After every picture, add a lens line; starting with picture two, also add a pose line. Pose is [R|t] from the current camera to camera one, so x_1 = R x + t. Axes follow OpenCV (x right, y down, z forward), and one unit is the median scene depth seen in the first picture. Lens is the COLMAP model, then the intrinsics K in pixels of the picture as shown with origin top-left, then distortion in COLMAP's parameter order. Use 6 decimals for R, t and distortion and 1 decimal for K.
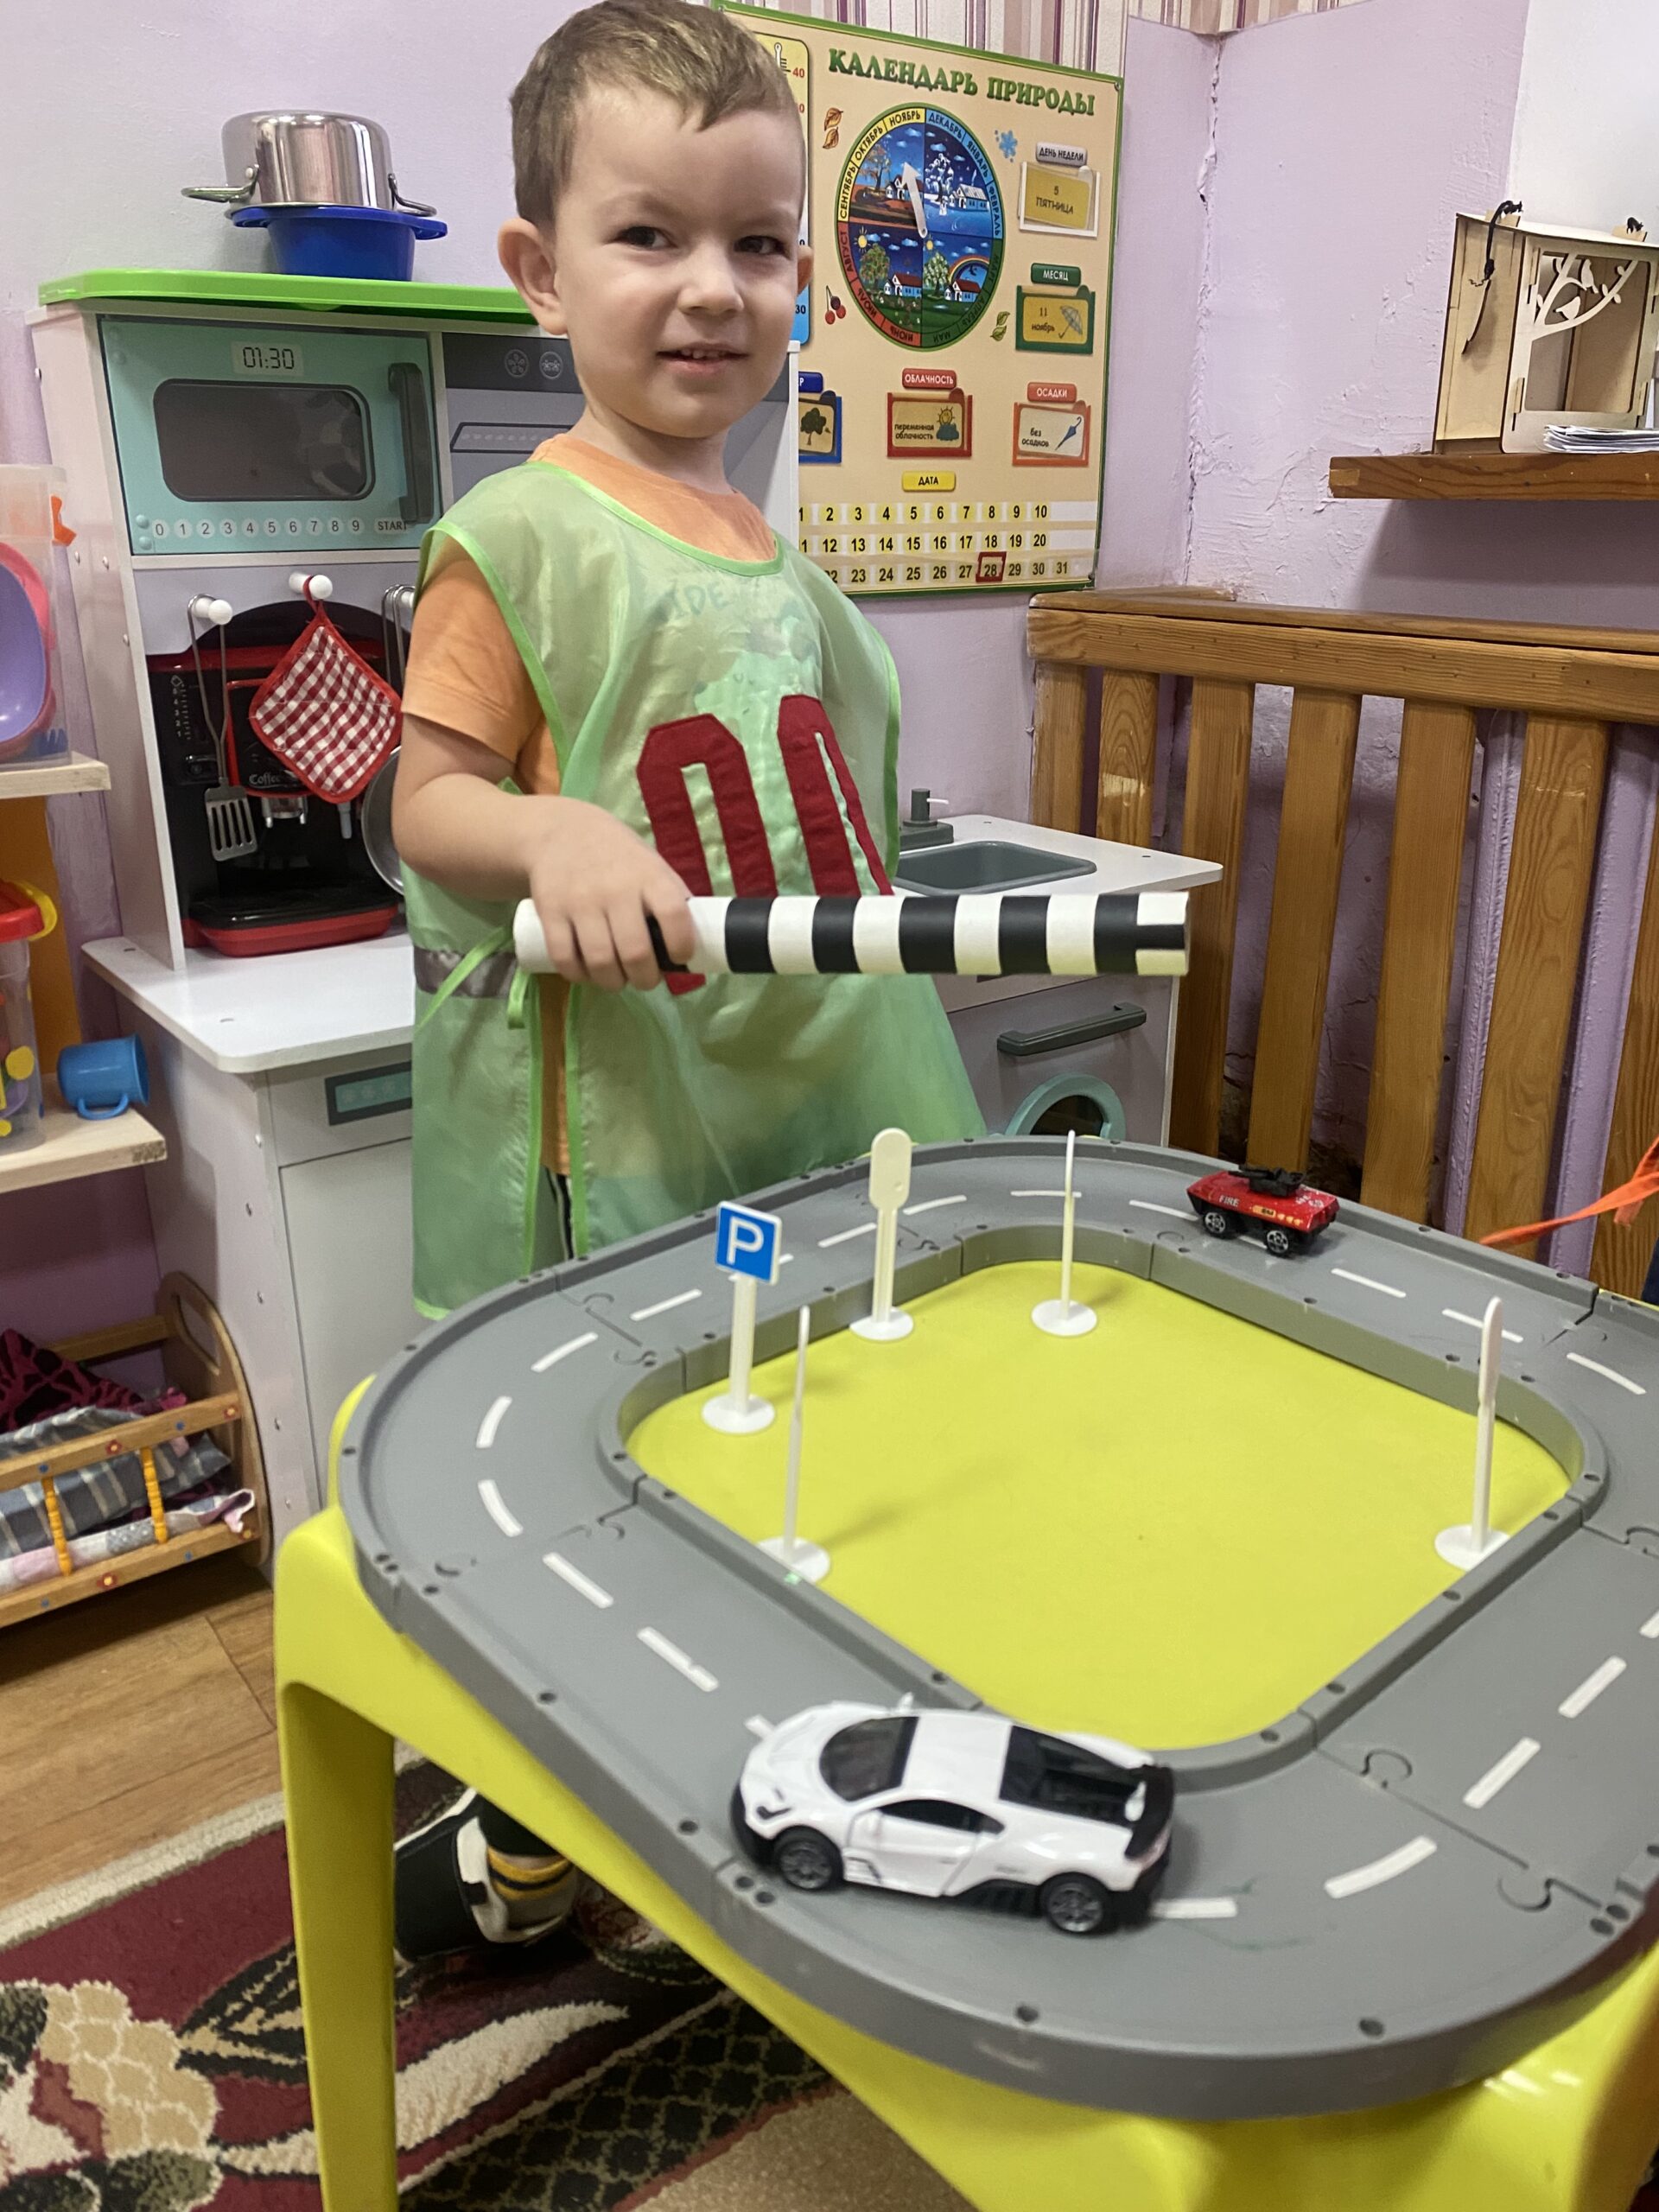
lens RADIAL K [[1711.1, 0, 829.5], [0, 1711.1, 1106.0], [0, 0, 1]] dist [-0.027195, 0.019785]
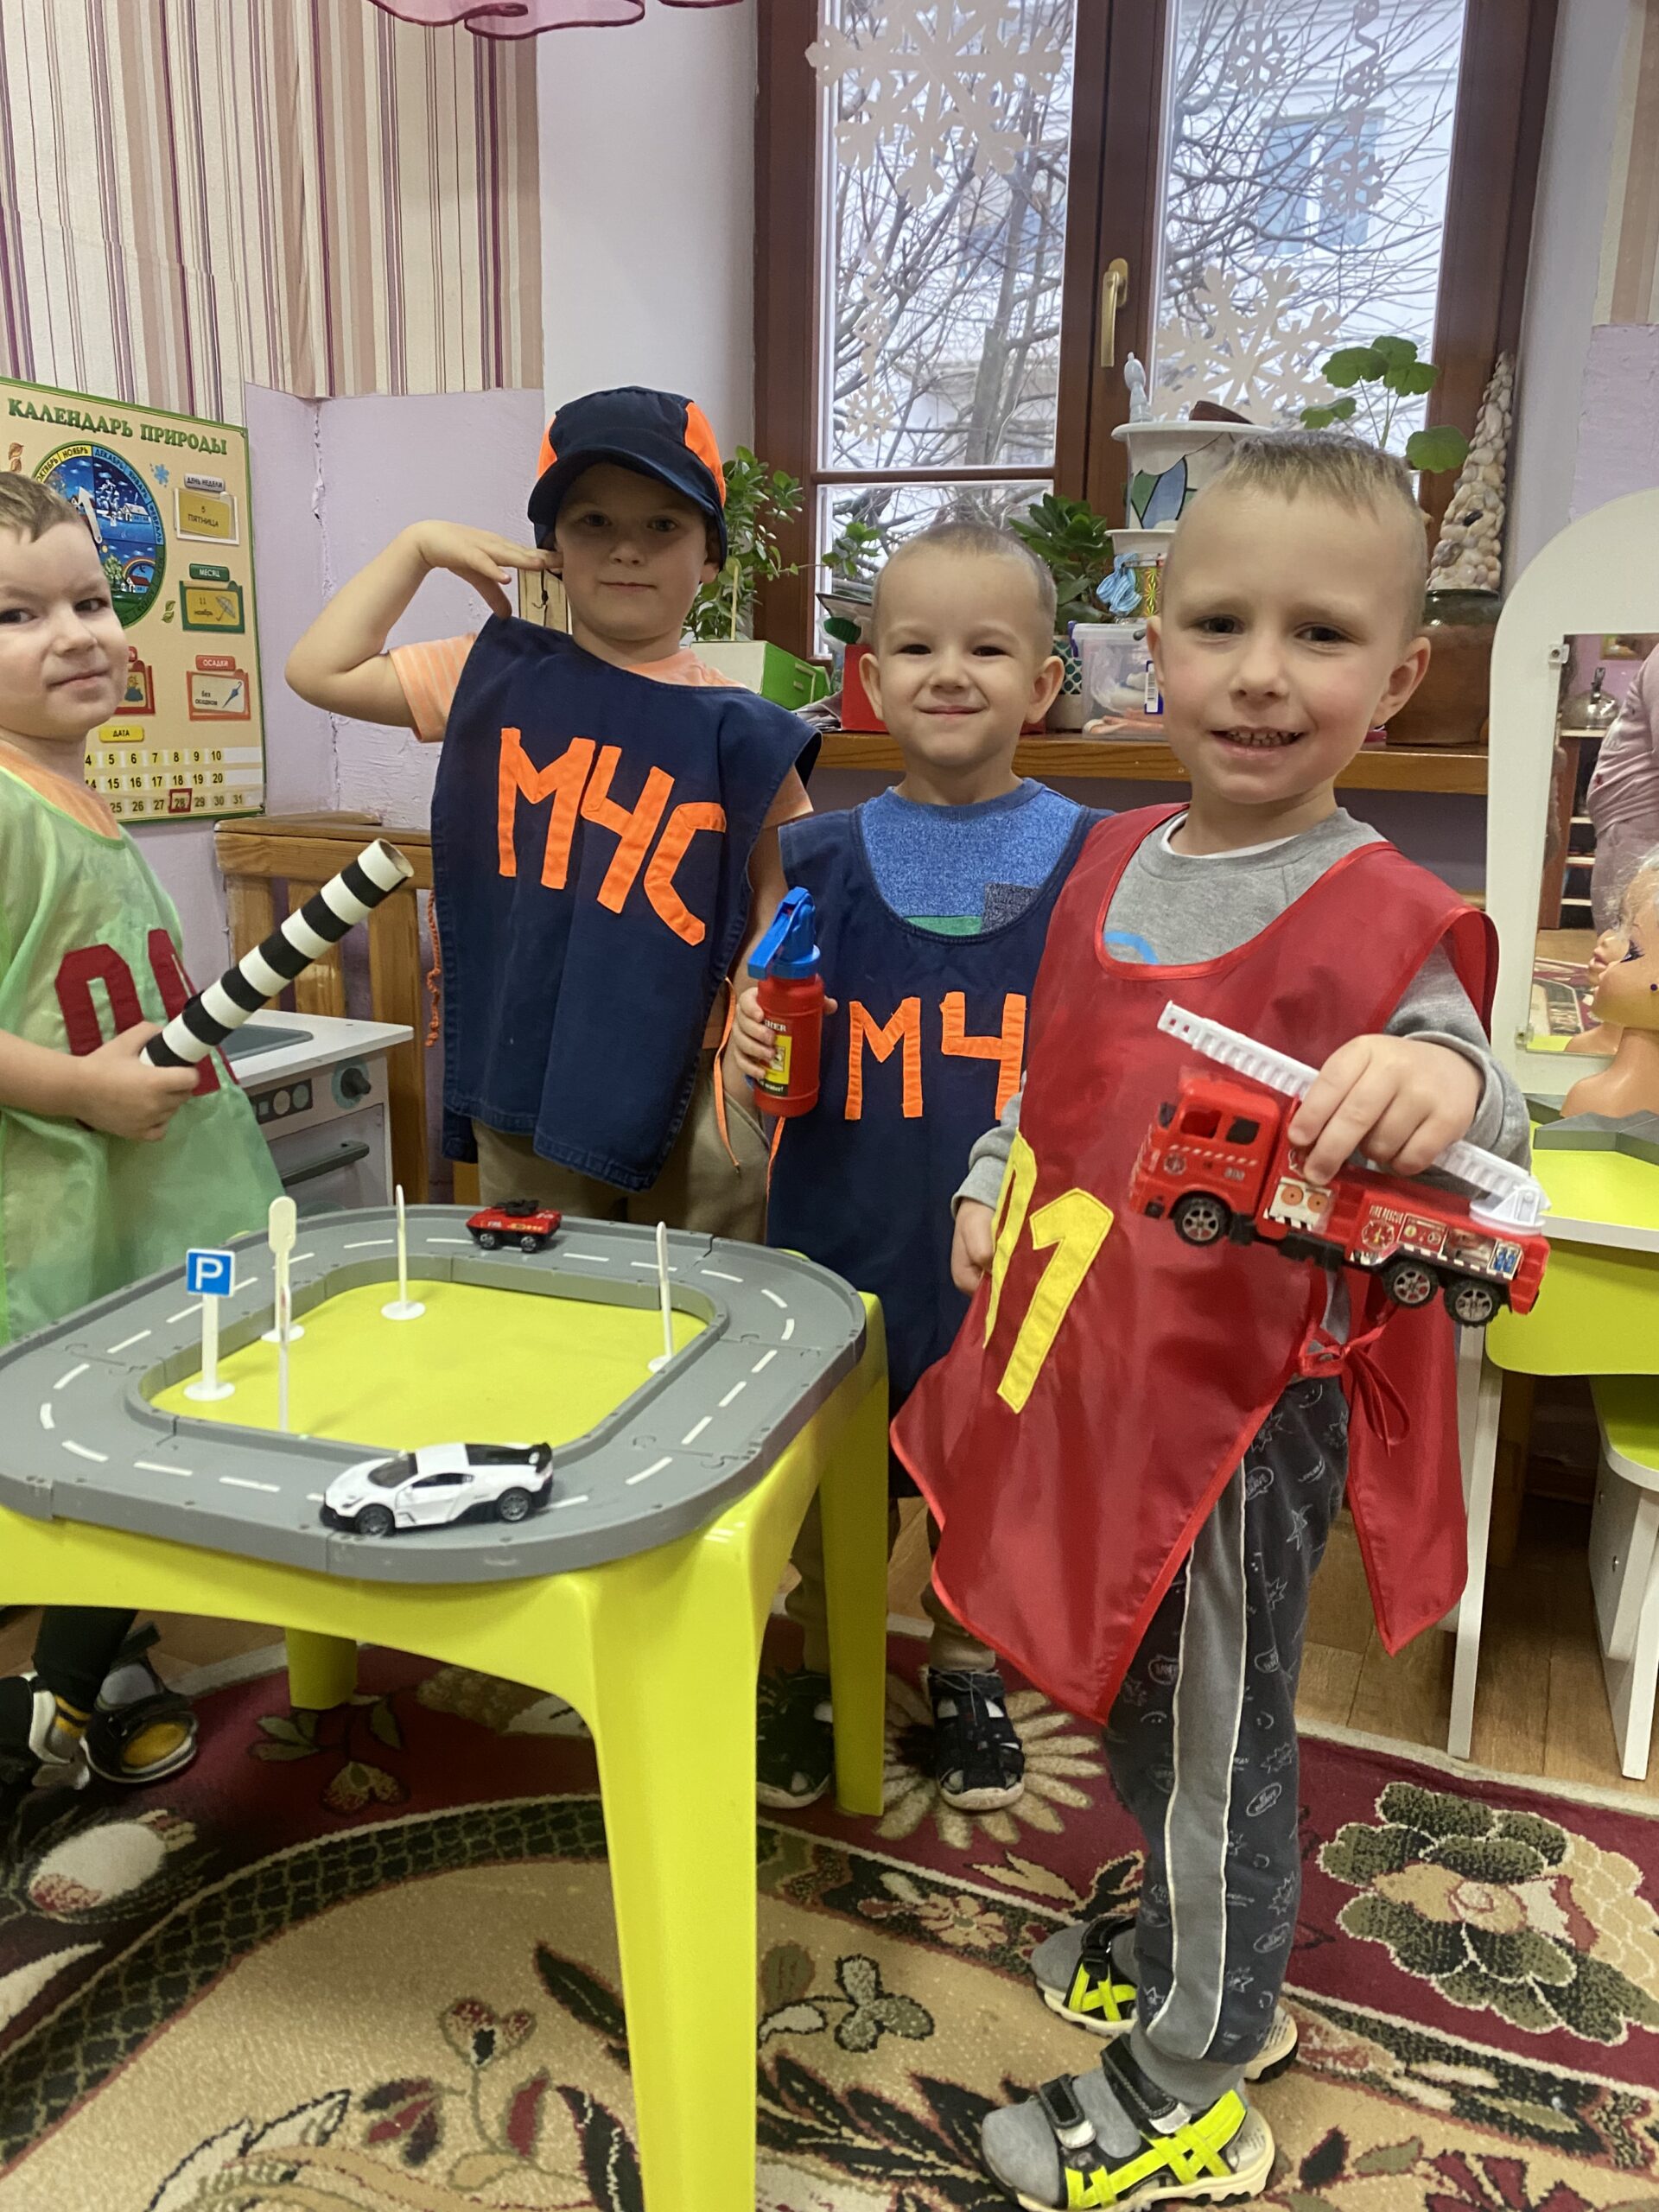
lens RADIAL K [[1712.0, 0, 829.5], [0, 1712.0, 1106.0], [0, 0, 1]] dist [0.311480, -0.403433]
pose [[0.871403, -0.102666, 0.479704, -0.154988], [0.150890, 0.986544, -0.062958, 0.056490], [-0.466785, 0.127244, 0.875169, -0.347772]]
